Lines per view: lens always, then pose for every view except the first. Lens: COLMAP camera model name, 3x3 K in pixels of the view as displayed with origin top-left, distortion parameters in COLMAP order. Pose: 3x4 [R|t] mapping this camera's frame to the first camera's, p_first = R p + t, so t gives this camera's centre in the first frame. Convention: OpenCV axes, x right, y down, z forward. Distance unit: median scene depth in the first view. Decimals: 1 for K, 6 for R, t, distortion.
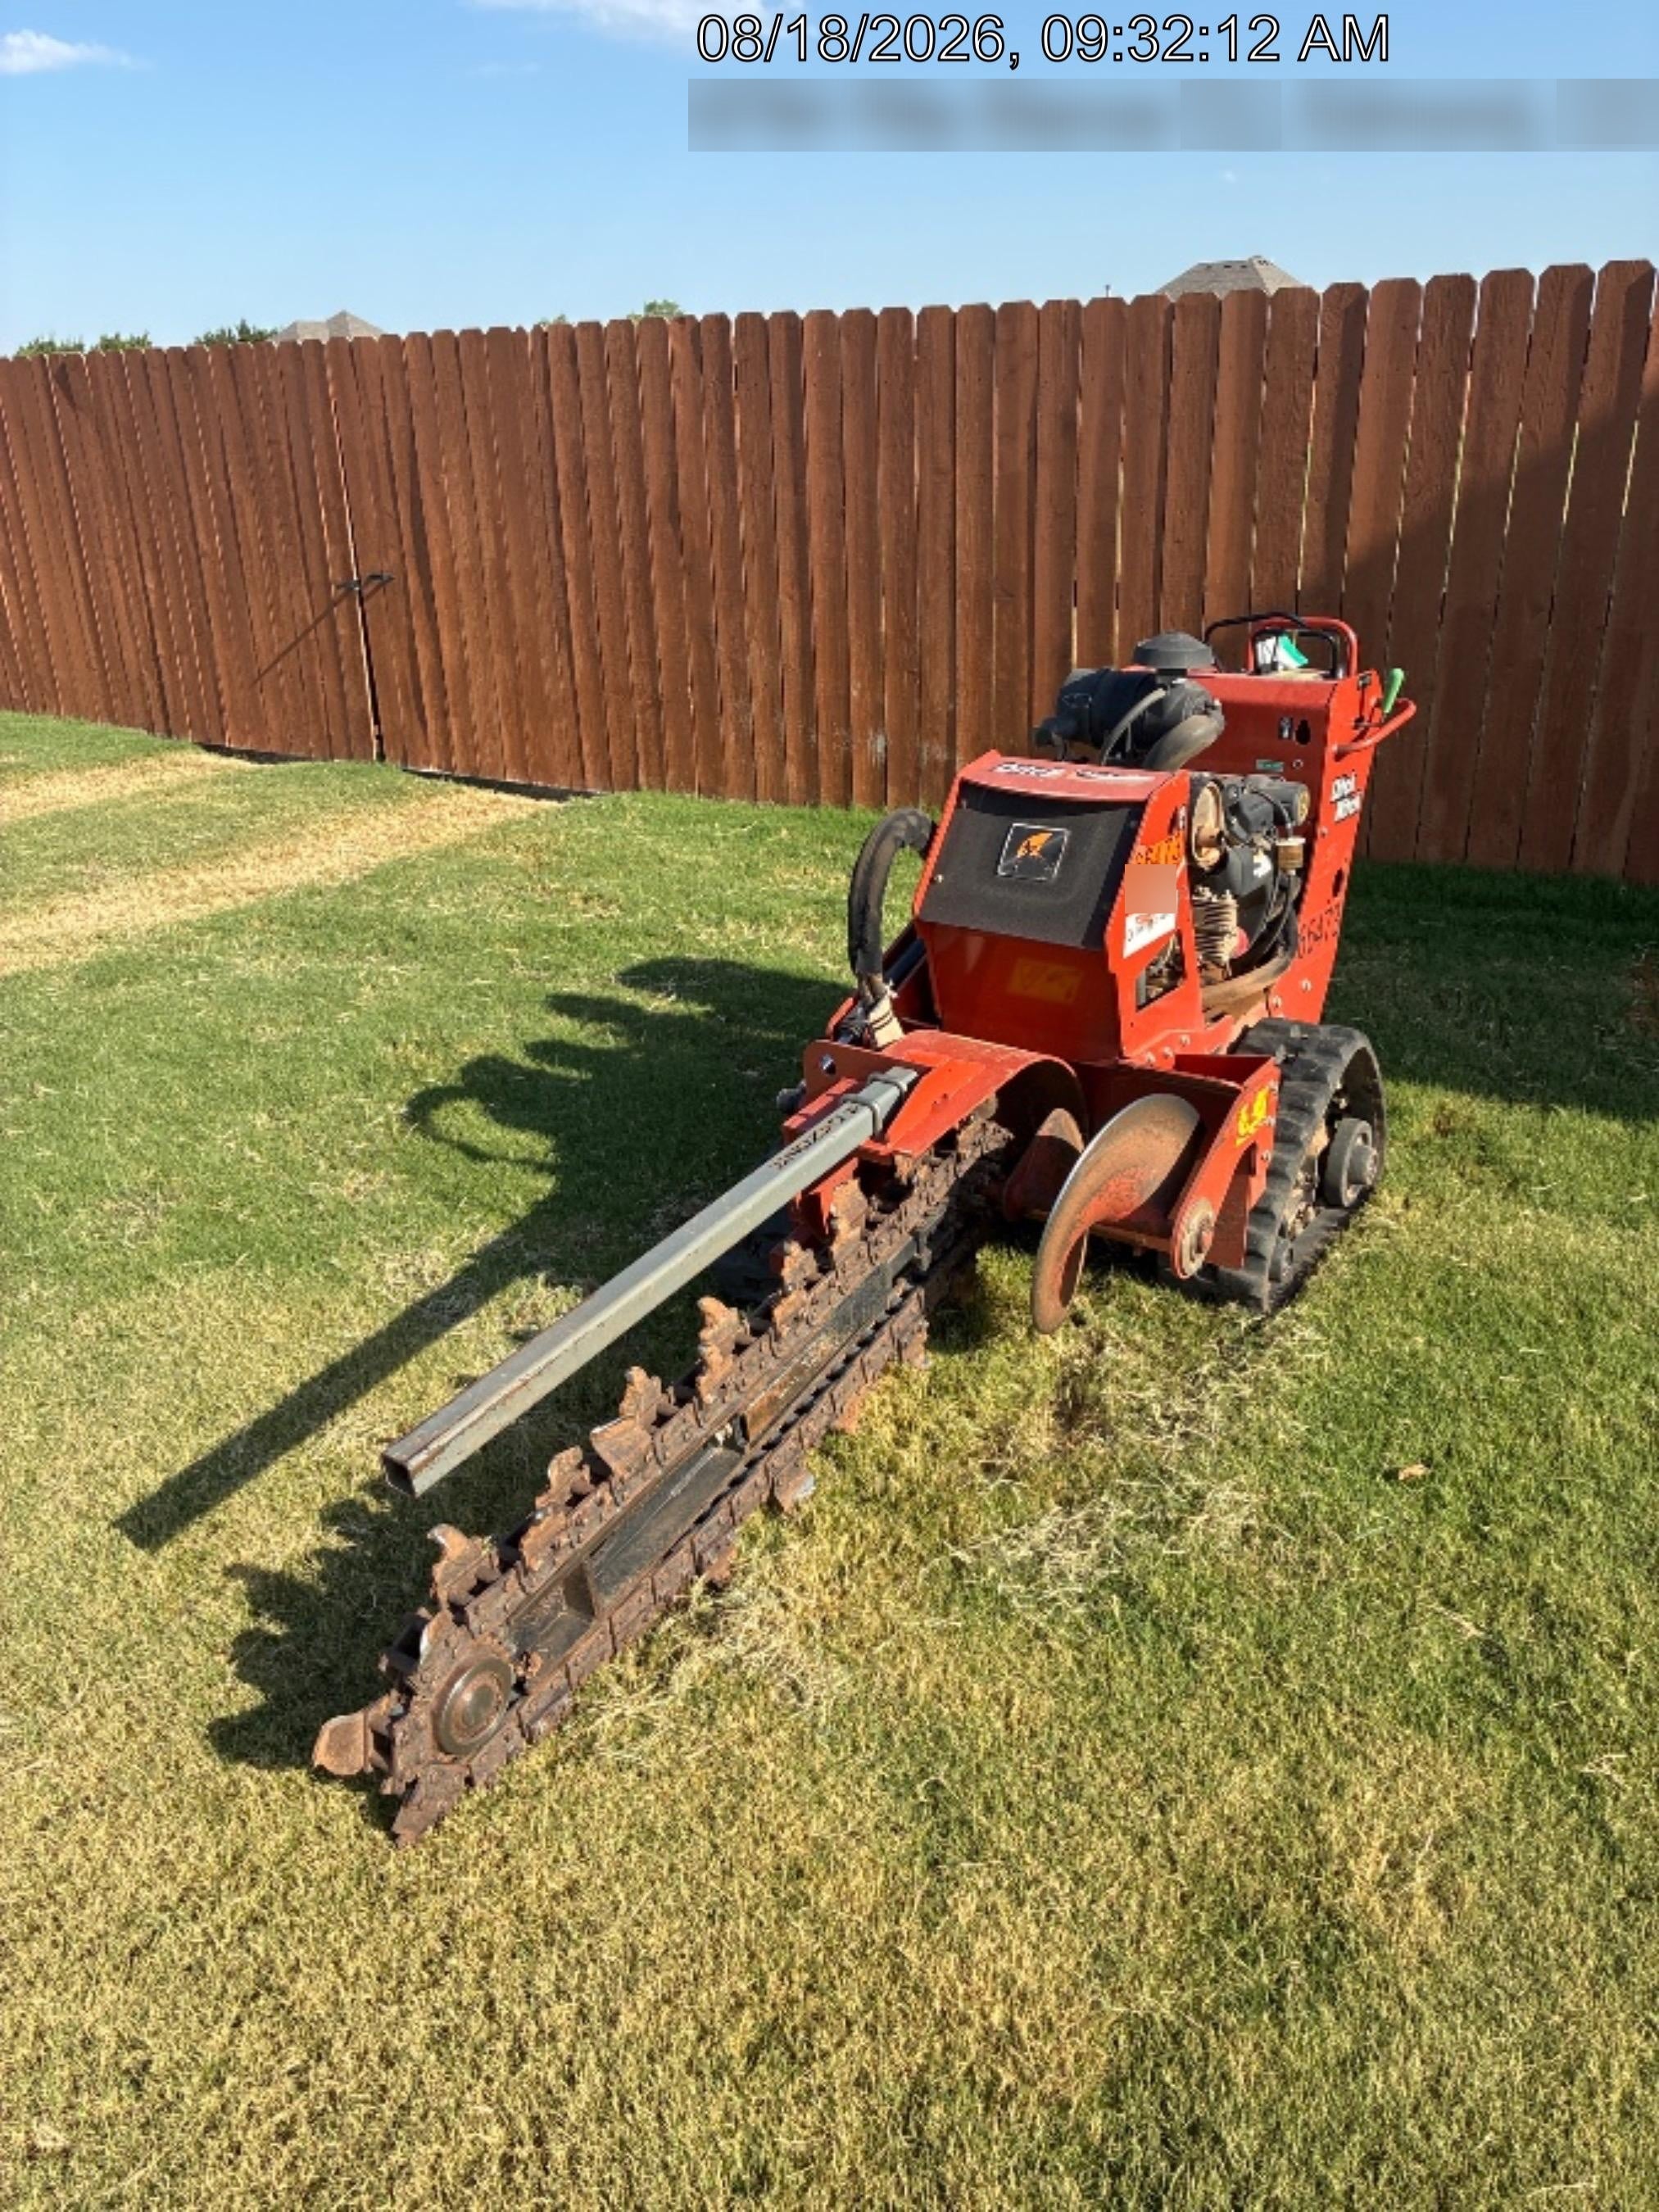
lens RADIAL K [[1645.5, 0, 719.0], [0, 1645.5, 1149.6], [0, 0, 1]] dist [0.004094, -0.000560]
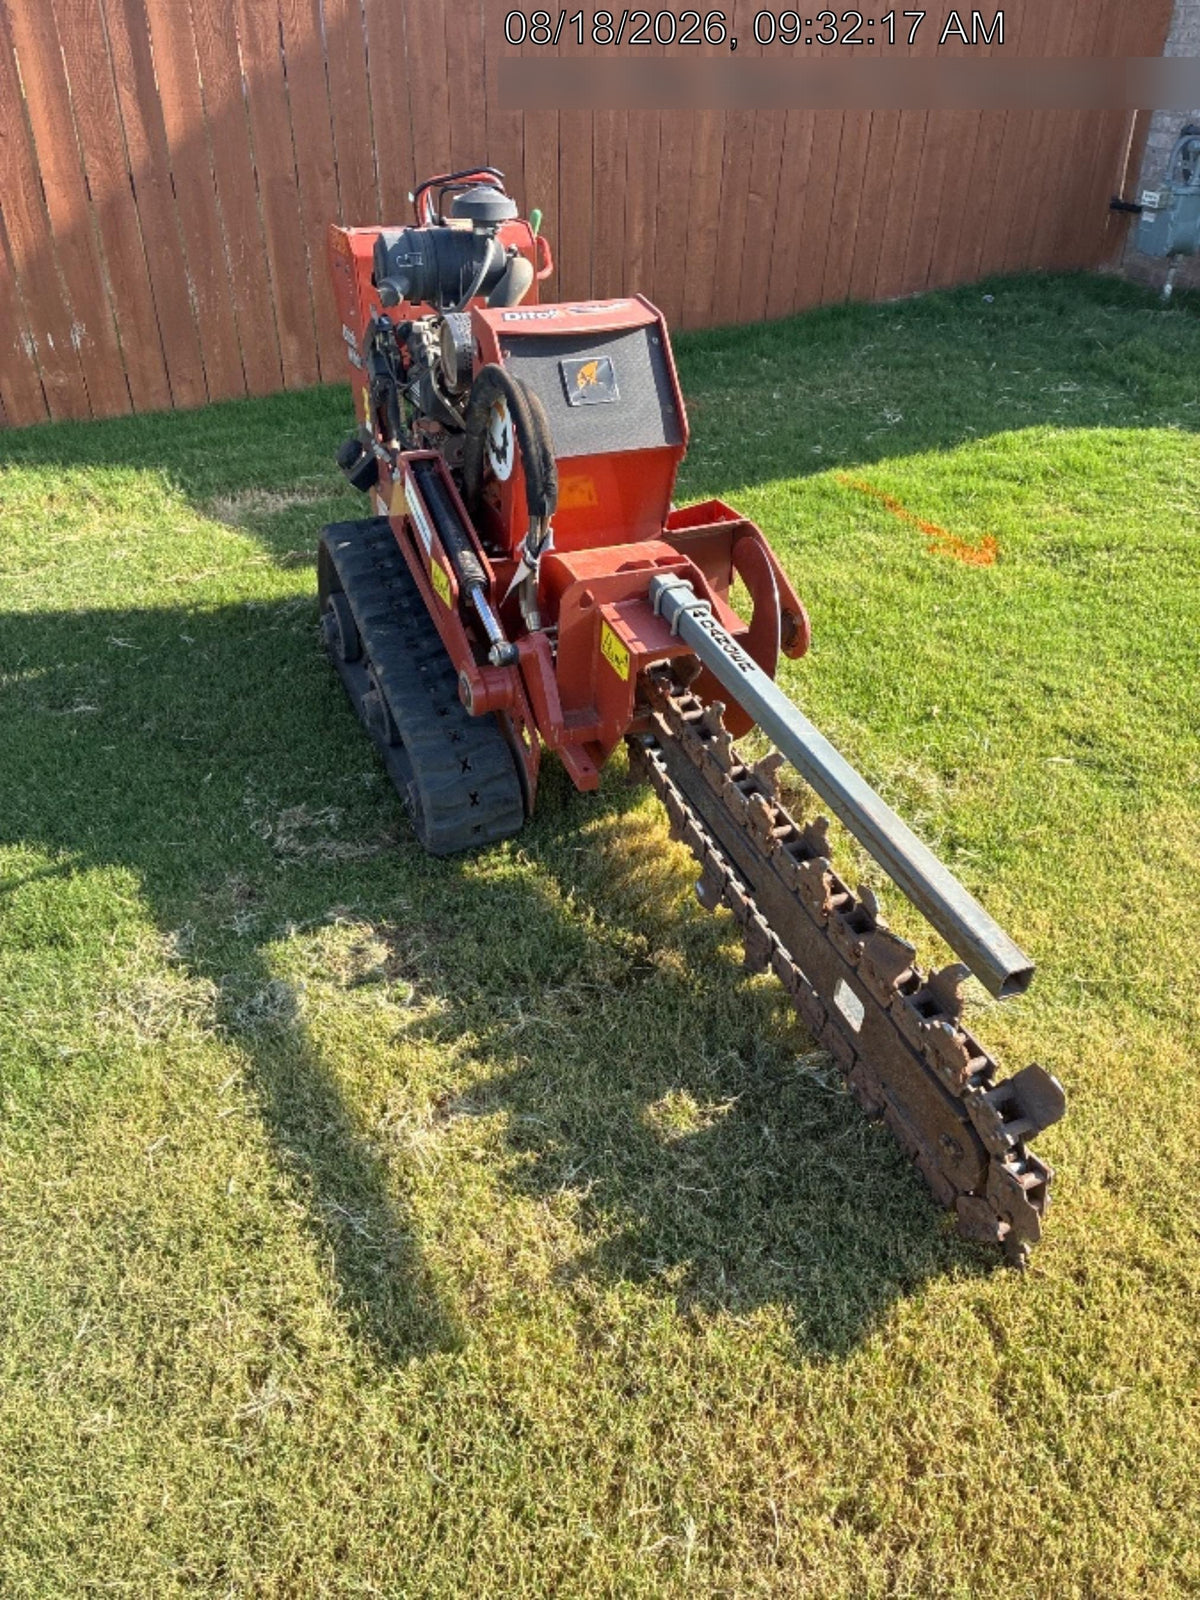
lens RADIAL K [[1194.3, 0, 599.8], [0, 1194.3, 825.0], [0, 0, 1]] dist [0.107023, -0.133699]
pose [[0.524972, -0.453507, 0.720234, -0.570663], [0.342641, 0.887227, 0.308909, -0.157577], [-0.779103, 0.084613, 0.621159, 0.456615]]
